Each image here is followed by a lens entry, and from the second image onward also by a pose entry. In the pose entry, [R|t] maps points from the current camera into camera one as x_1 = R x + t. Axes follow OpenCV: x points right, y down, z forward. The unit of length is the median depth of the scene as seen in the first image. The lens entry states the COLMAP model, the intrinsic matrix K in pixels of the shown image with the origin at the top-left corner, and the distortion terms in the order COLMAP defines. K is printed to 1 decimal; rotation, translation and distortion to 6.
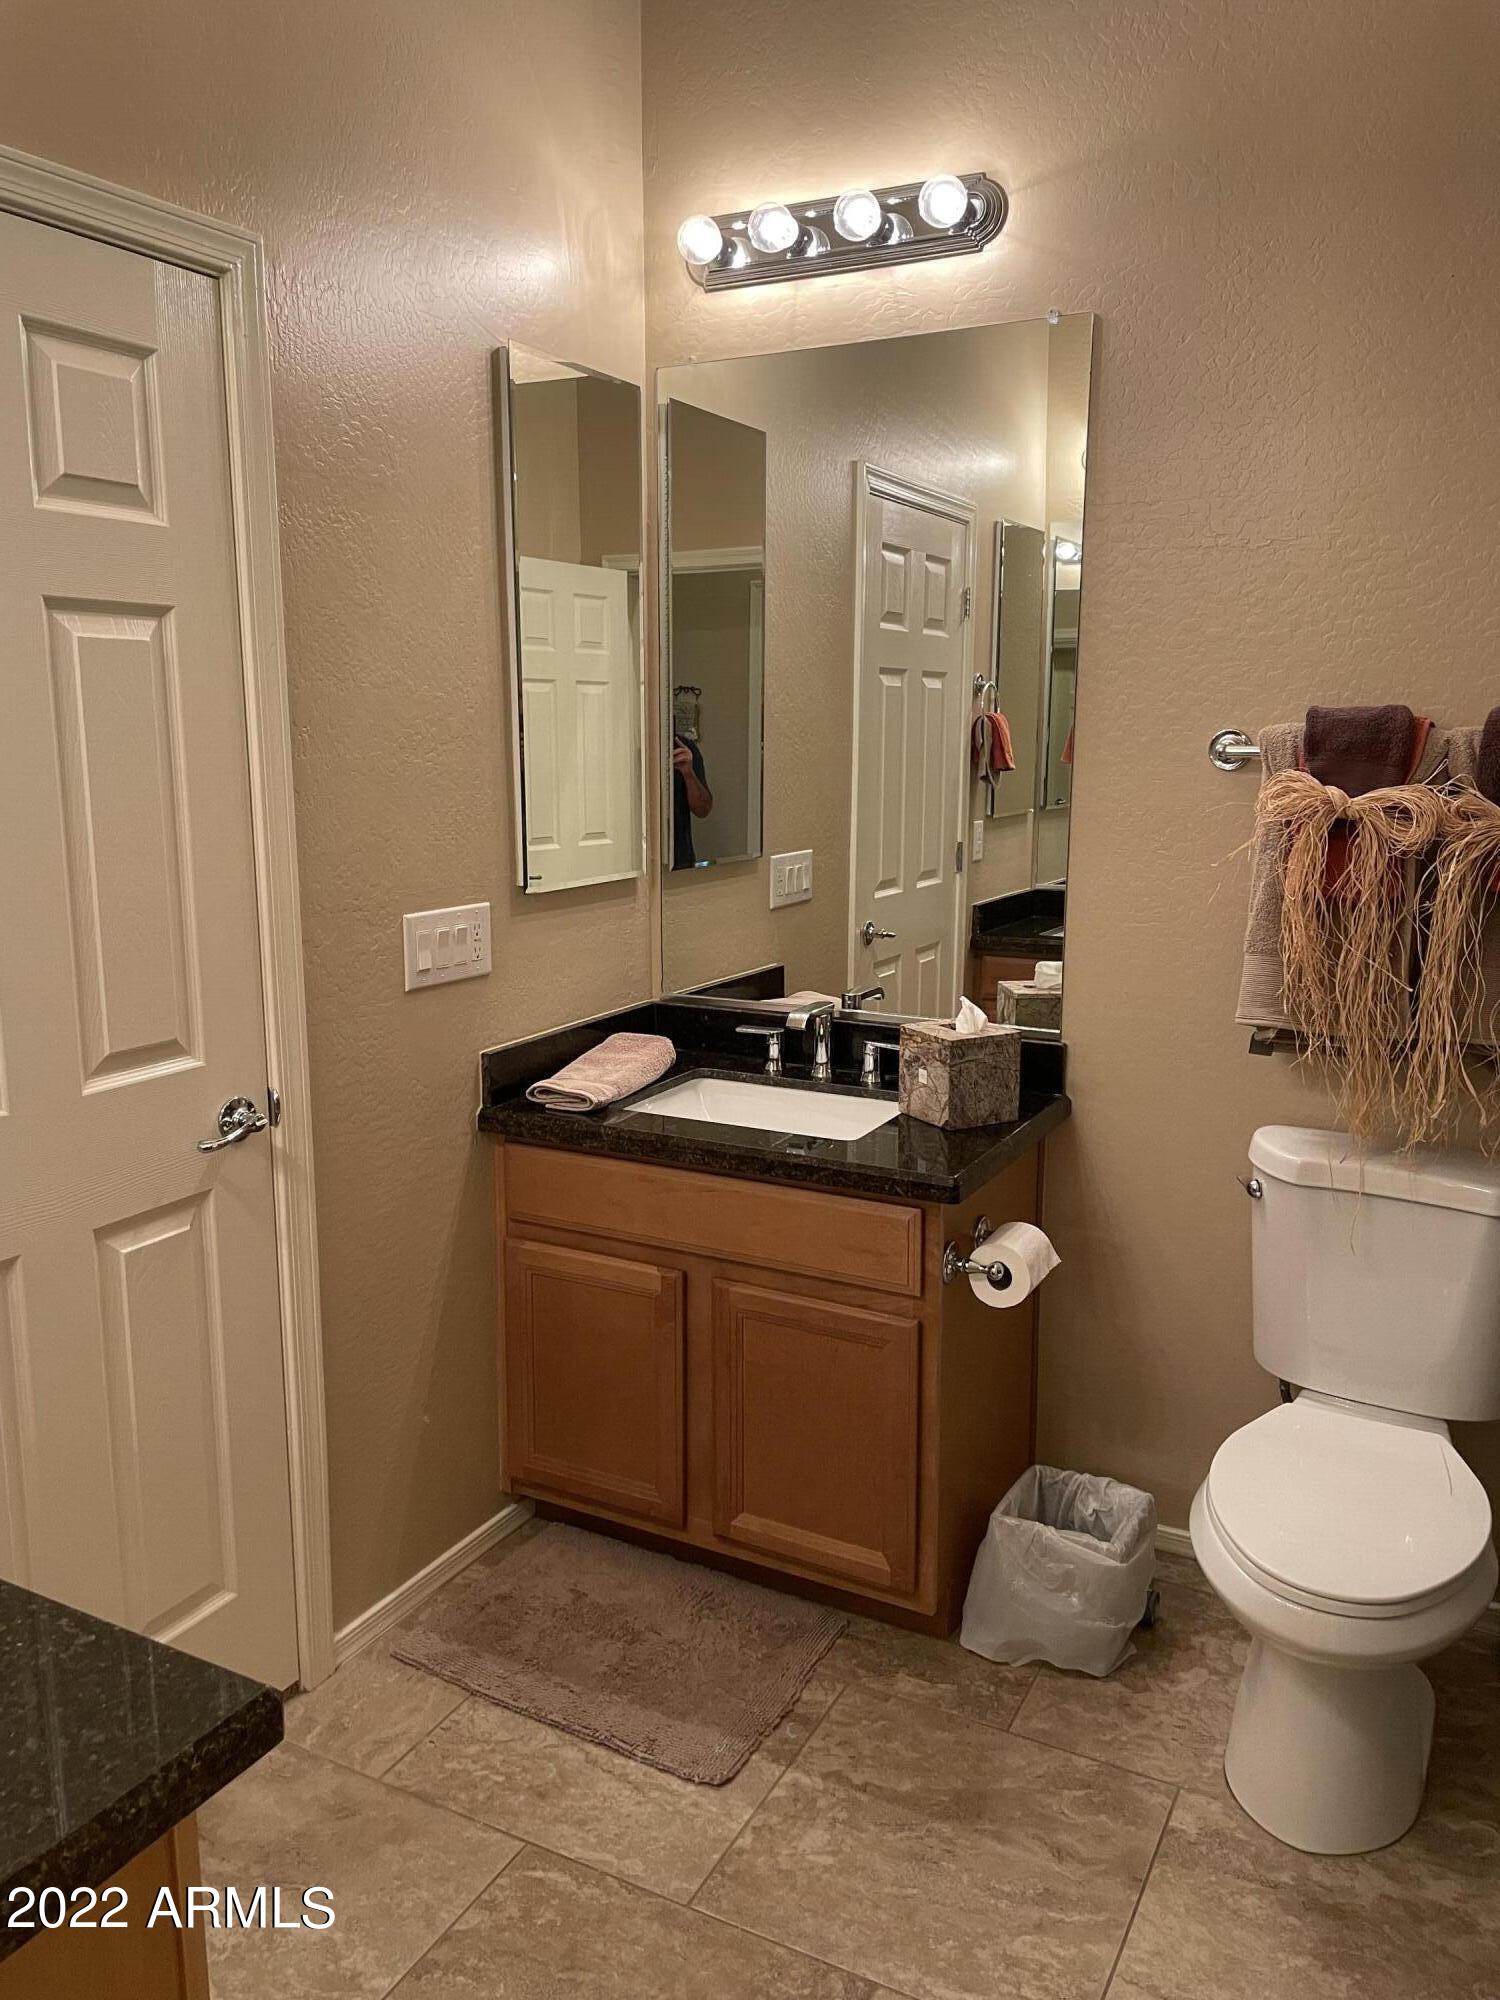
lens RADIAL K [[1520.9, 0, 747.1], [0, 1520.9, 956.9], [0, 0, 1]] dist [0.075166, -0.097957]
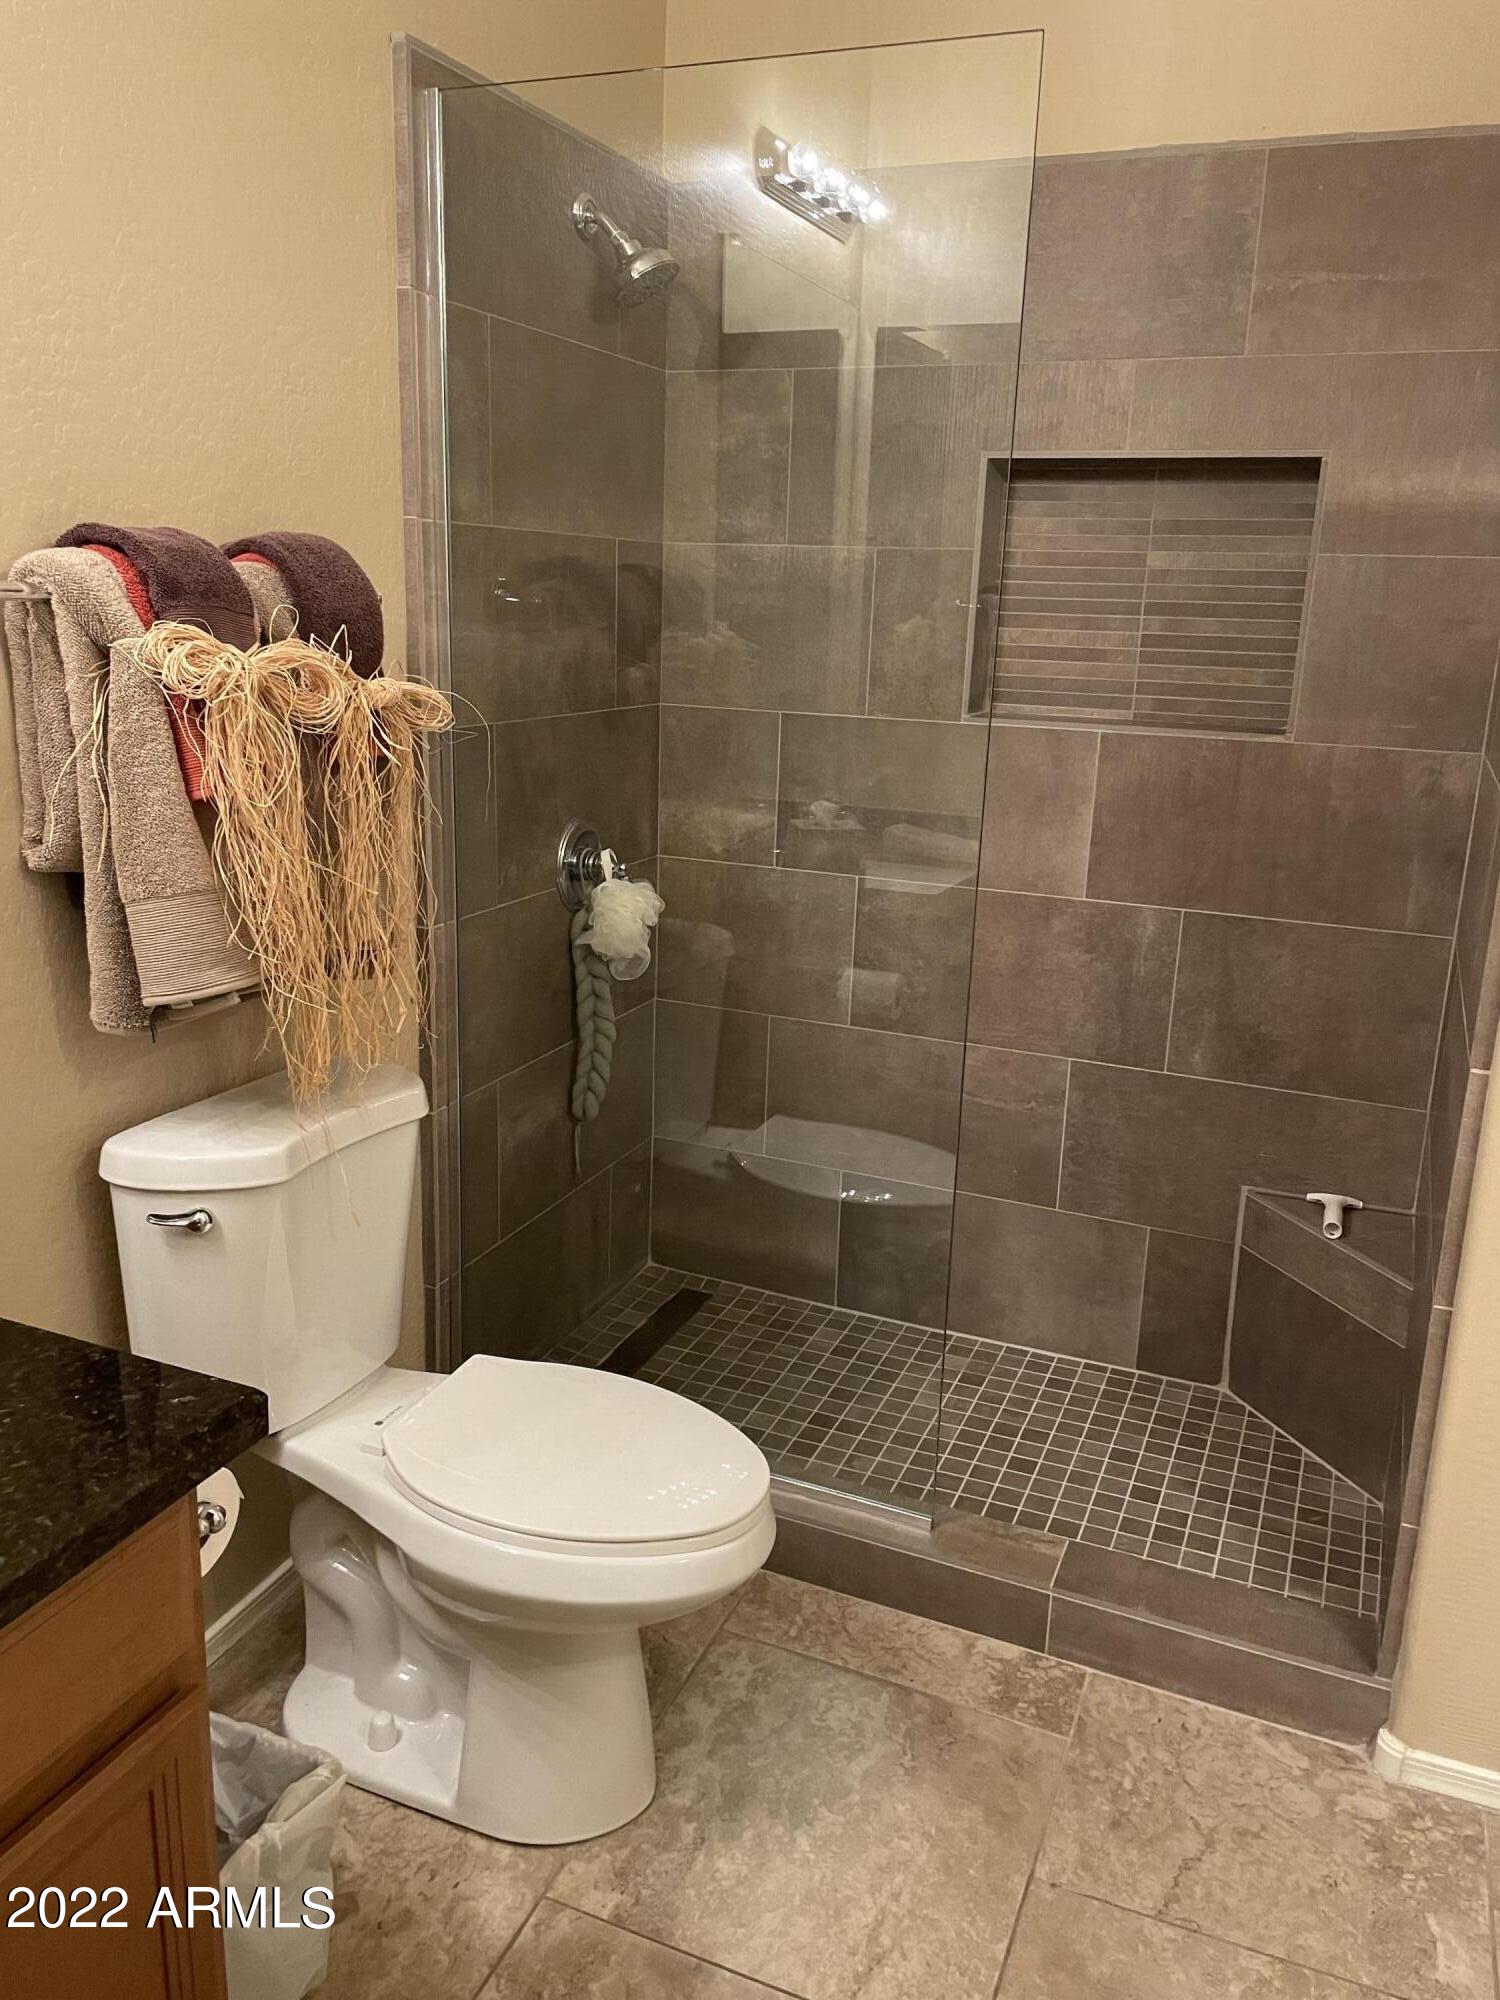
lens RADIAL K [[1520.9, 0, 744.3], [0, 1520.9, 963.9], [0, 0, 1]] dist [0.075166, -0.097957]
pose [[-0.101011, -0.243027, 0.964746, -0.339147], [0.113778, 0.960521, 0.253876, -0.111413], [-0.988358, 0.135411, -0.069372, 0.752948]]
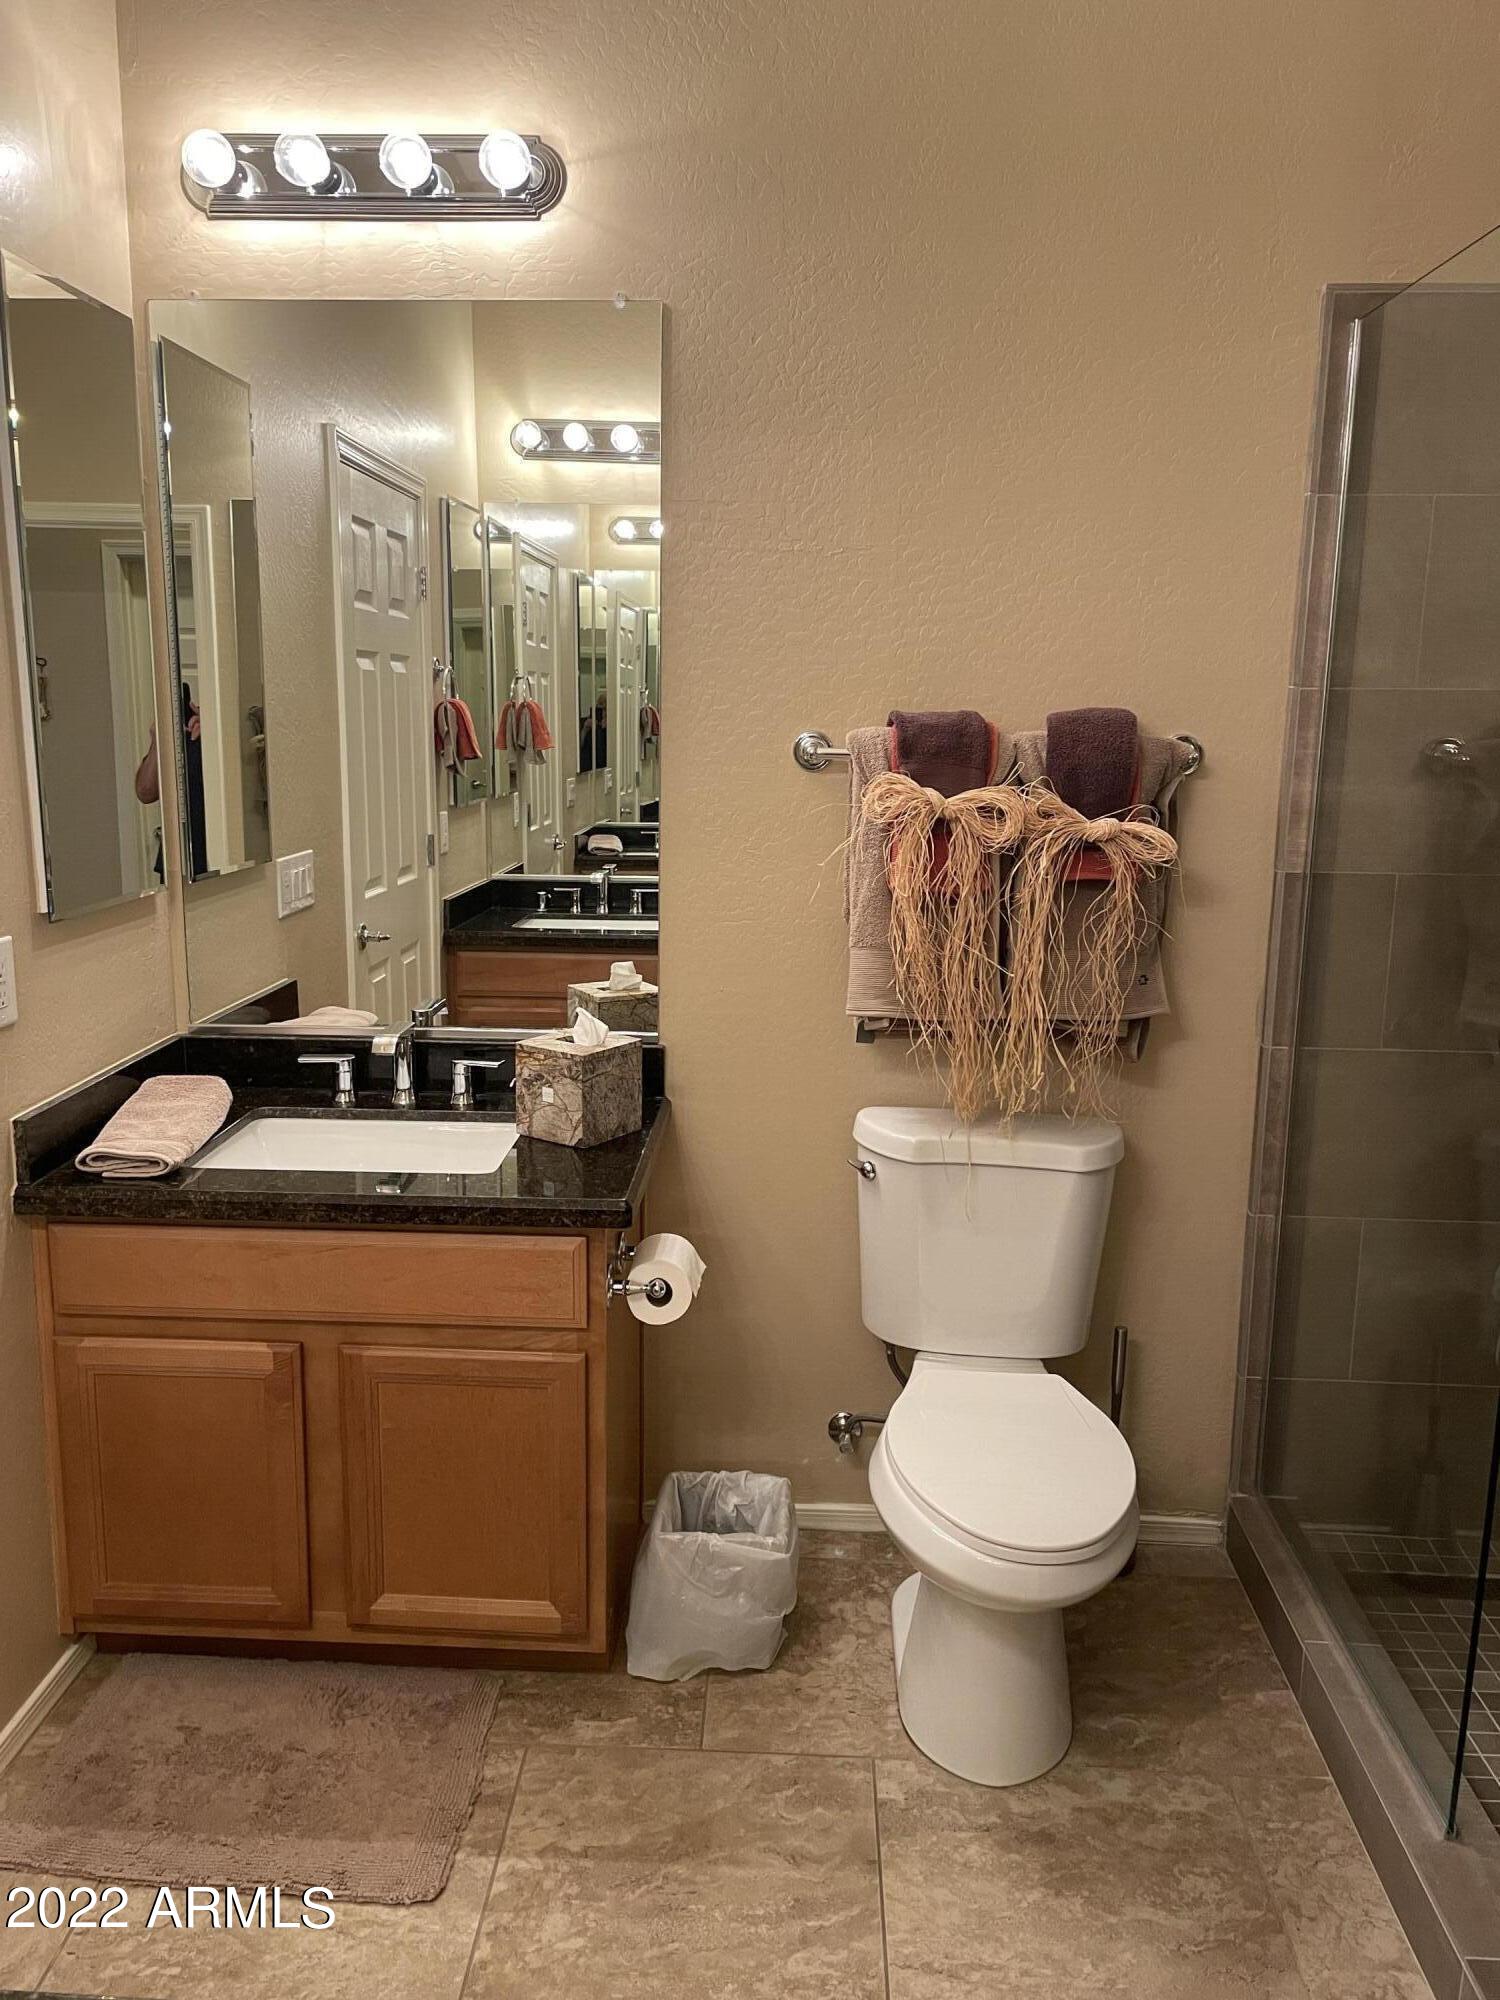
lens RADIAL K [[1520.9, 0, 743.9], [0, 1520.9, 969.7], [0, 0, 1]] dist [0.075166, -0.097957]
pose [[0.904081, -0.064968, 0.422393, -0.171463], [0.054408, 0.997832, 0.037023, -0.028483], [-0.423883, -0.010491, 0.905656, 0.089069]]
